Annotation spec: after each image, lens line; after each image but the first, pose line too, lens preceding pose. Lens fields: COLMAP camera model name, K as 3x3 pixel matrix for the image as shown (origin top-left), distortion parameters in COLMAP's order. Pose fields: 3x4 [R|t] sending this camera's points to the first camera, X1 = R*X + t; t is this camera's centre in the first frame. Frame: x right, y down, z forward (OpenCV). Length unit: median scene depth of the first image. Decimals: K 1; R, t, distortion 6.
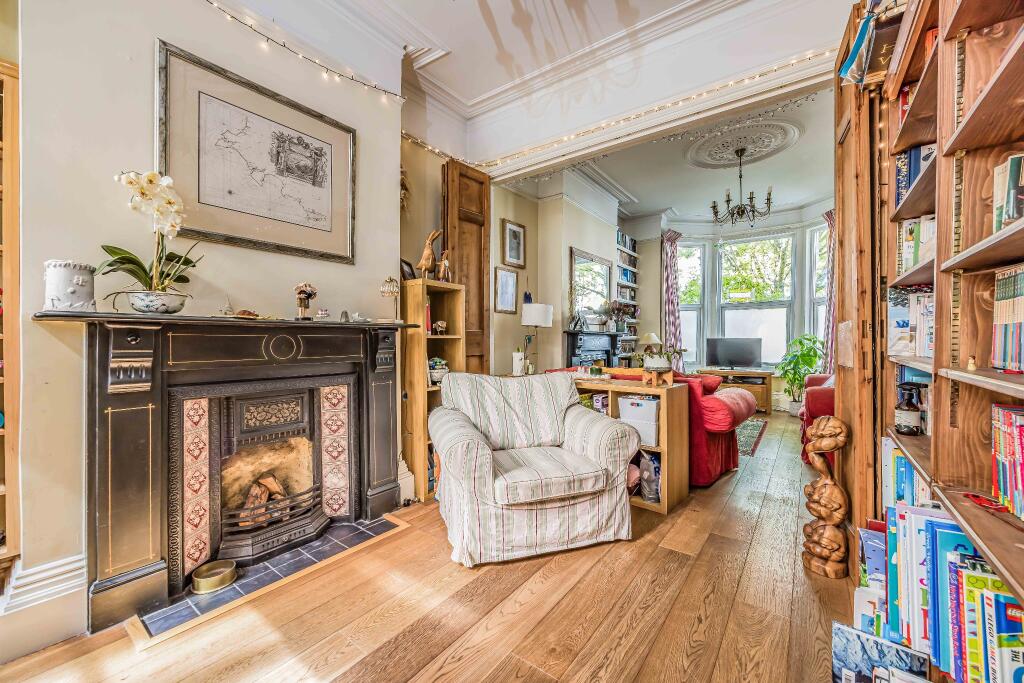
lens RADIAL K [[399.6, 0, 516.3], [0, 399.6, 340.5], [0, 0, 1]] dist [-0.000591, 0.000014]
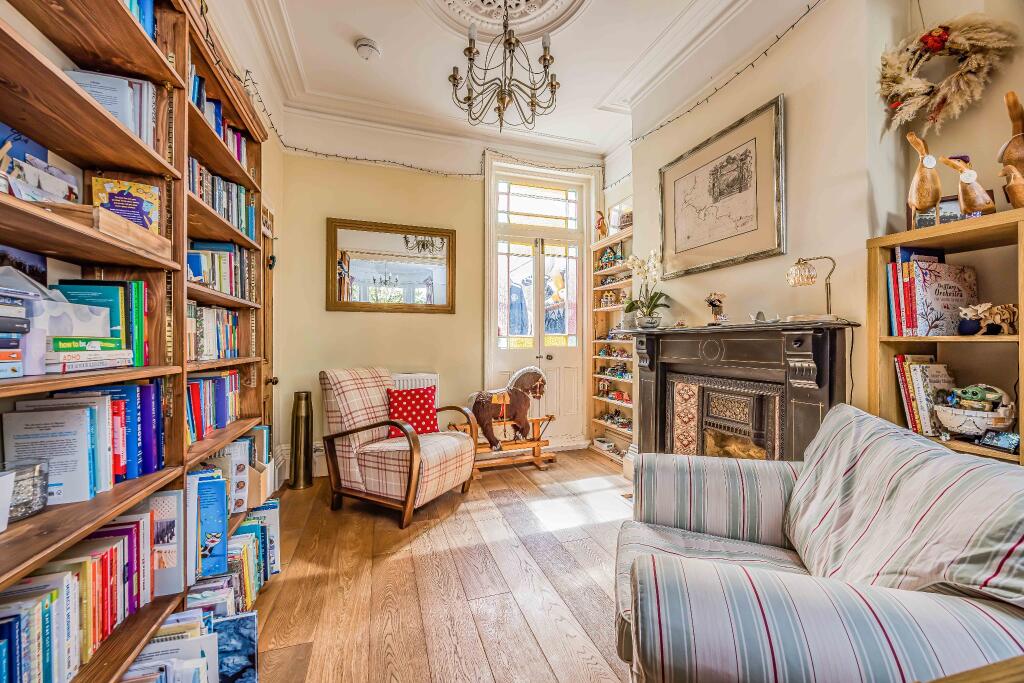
lens RADIAL K [[399.6, 0, 516.3], [0, 399.6, 340.5], [0, 0, 1]] dist [-0.000591, 0.000014]
pose [[-0.571233, -0.007437, -0.820754, 0.695452], [-0.008681, 0.999958, -0.003019, -0.003058], [0.820742, 0.005401, -0.571273, 1.190161]]
